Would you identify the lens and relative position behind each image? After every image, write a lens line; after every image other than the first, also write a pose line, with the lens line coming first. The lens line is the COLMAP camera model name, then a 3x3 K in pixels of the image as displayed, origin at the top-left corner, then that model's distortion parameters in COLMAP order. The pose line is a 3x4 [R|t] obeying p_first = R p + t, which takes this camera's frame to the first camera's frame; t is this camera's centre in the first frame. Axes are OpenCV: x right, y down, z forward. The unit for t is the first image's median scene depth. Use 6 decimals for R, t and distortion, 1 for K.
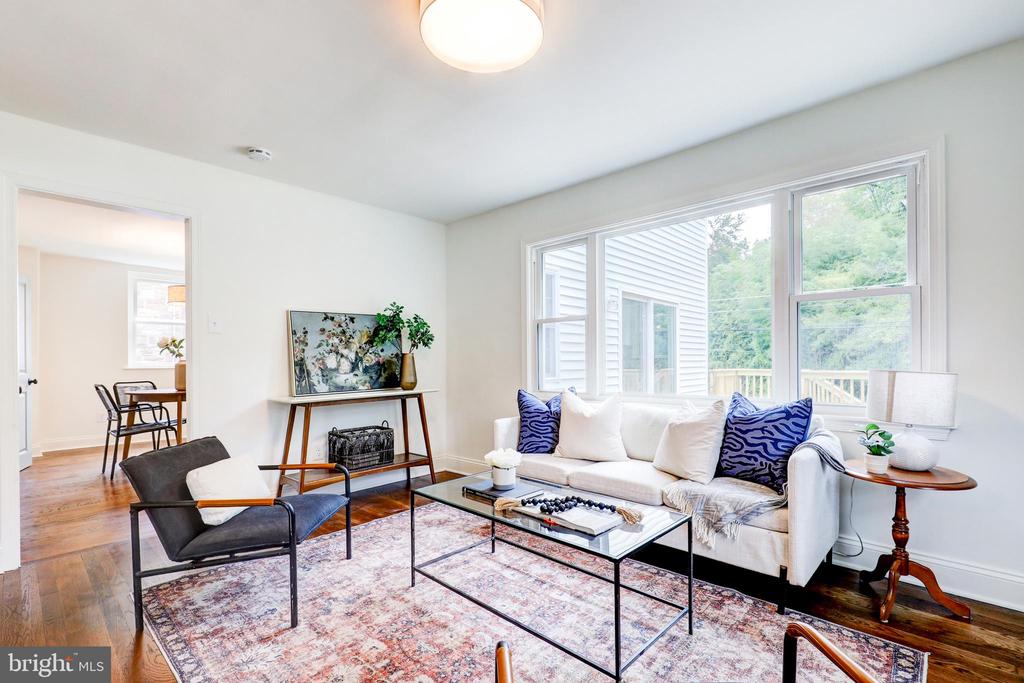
lens RADIAL K [[469.1, 0, 510.3], [0, 469.1, 352.9], [0, 0, 1]] dist [0.002866, -0.000264]
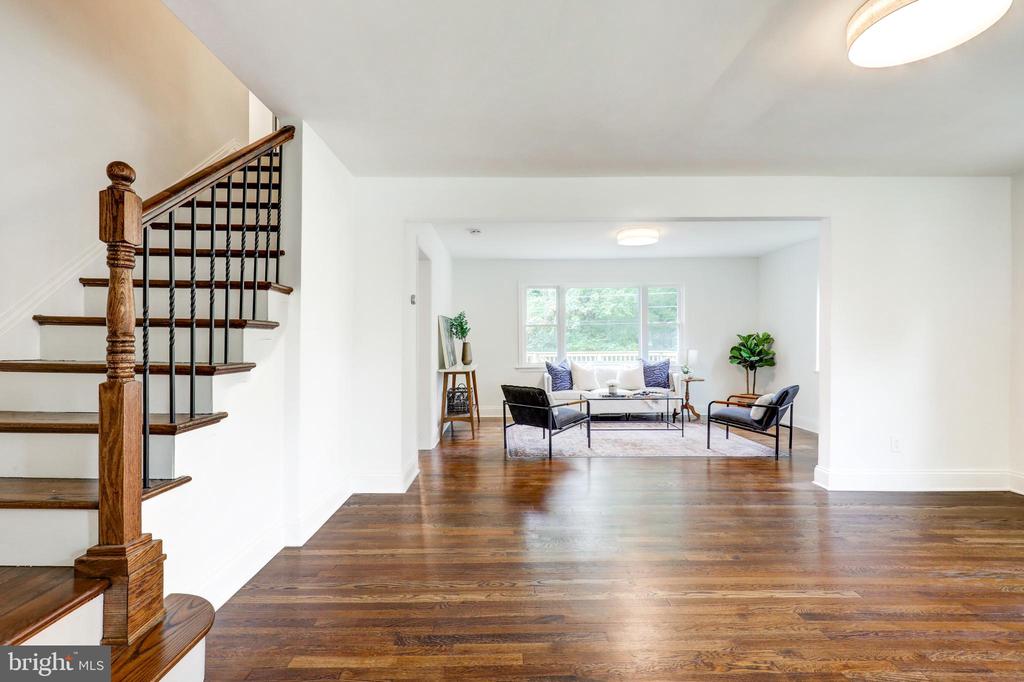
lens RADIAL K [[469.1, 0, 501.9], [0, 469.1, 338.5], [0, 0, 1]] dist [0.002866, -0.000264]
pose [[0.728211, 0.010257, 0.685276, -1.349114], [-0.009307, 0.999944, -0.005077, -0.005429], [-0.685290, -0.002681, 0.728266, -0.297617]]
